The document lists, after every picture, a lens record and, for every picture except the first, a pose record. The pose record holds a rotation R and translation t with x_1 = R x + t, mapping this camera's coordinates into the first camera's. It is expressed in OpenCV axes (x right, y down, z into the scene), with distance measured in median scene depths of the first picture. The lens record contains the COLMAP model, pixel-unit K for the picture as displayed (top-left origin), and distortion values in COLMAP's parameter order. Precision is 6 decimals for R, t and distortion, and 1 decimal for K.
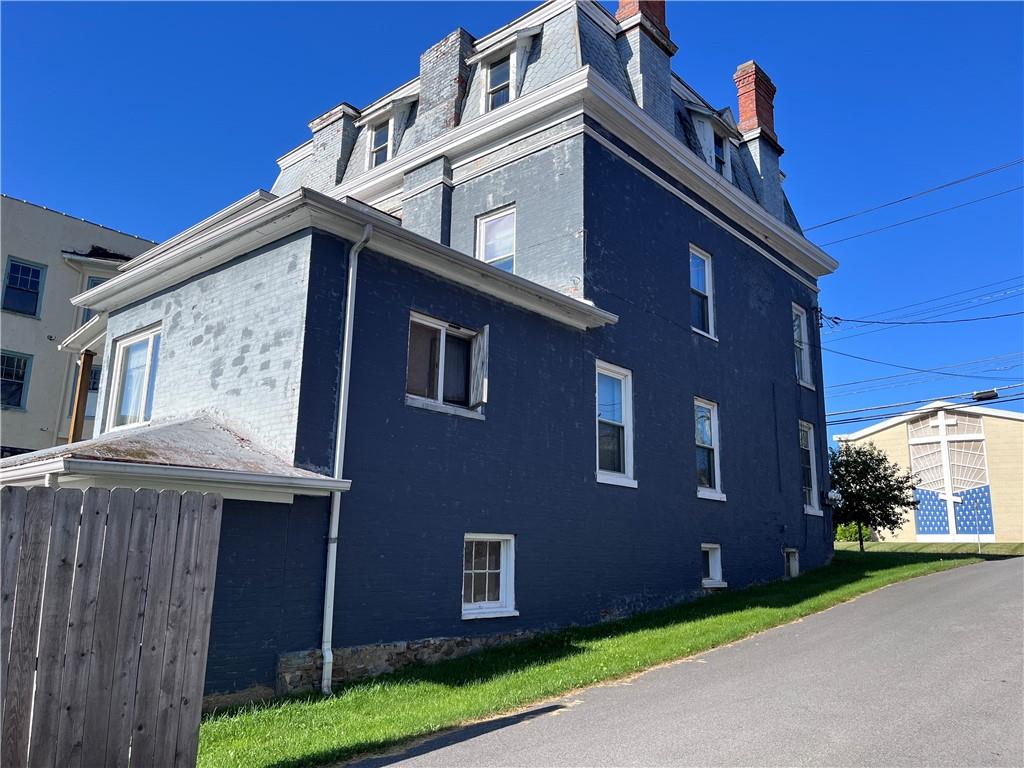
lens RADIAL K [[776.3, 0, 505.8], [0, 776.3, 388.0], [0, 0, 1]] dist [0.061951, -0.077217]
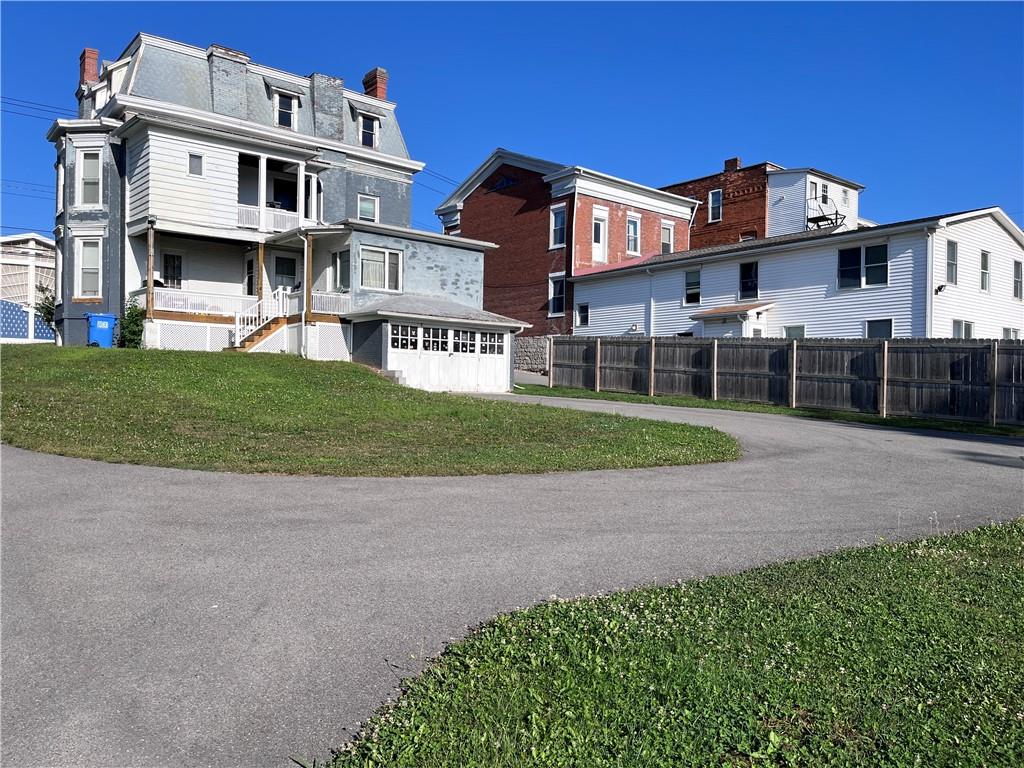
lens RADIAL K [[776.3, 0, 503.7], [0, 776.3, 391.2], [0, 0, 1]] dist [0.061951, -0.077217]
pose [[0.154397, -0.022644, 0.987749, -2.174778], [-0.218497, 0.974201, 0.056487, 0.106086], [-0.963546, -0.224541, 0.145466, 0.186005]]
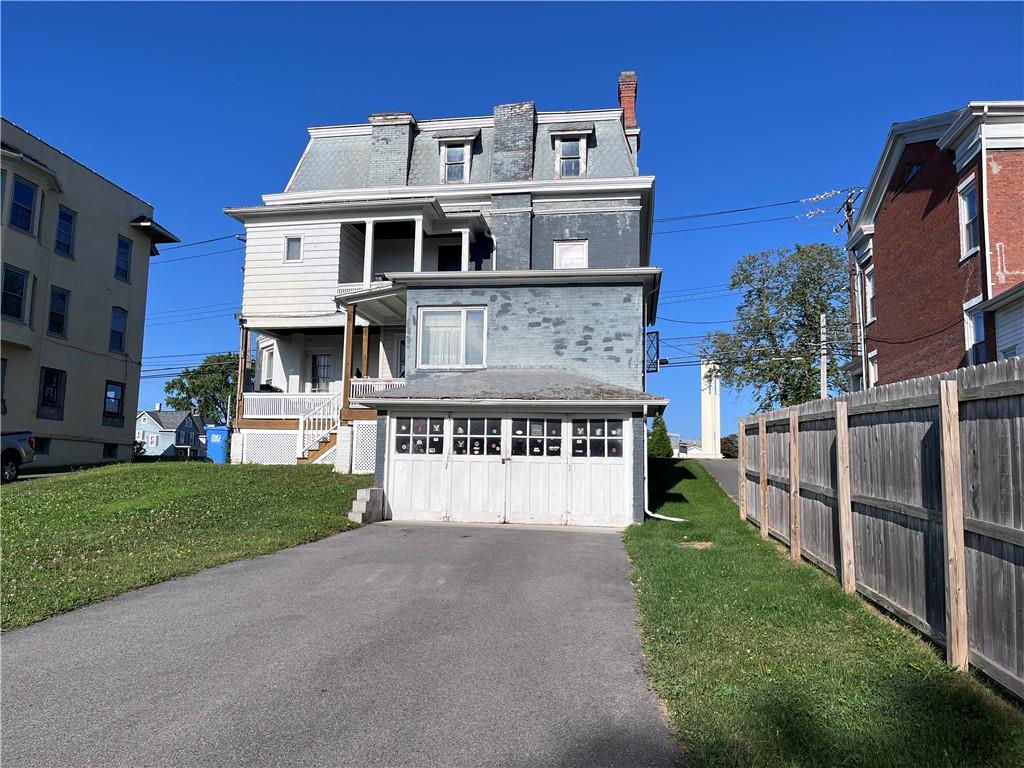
lens RADIAL K [[776.3, 0, 512.1], [0, 776.3, 390.3], [0, 0, 1]] dist [0.061951, -0.077217]
pose [[0.835816, 0.054168, 0.546331, -0.983562], [-0.112735, 0.990849, 0.074229, -0.027187], [-0.537310, -0.123633, 0.834274, -0.315042]]
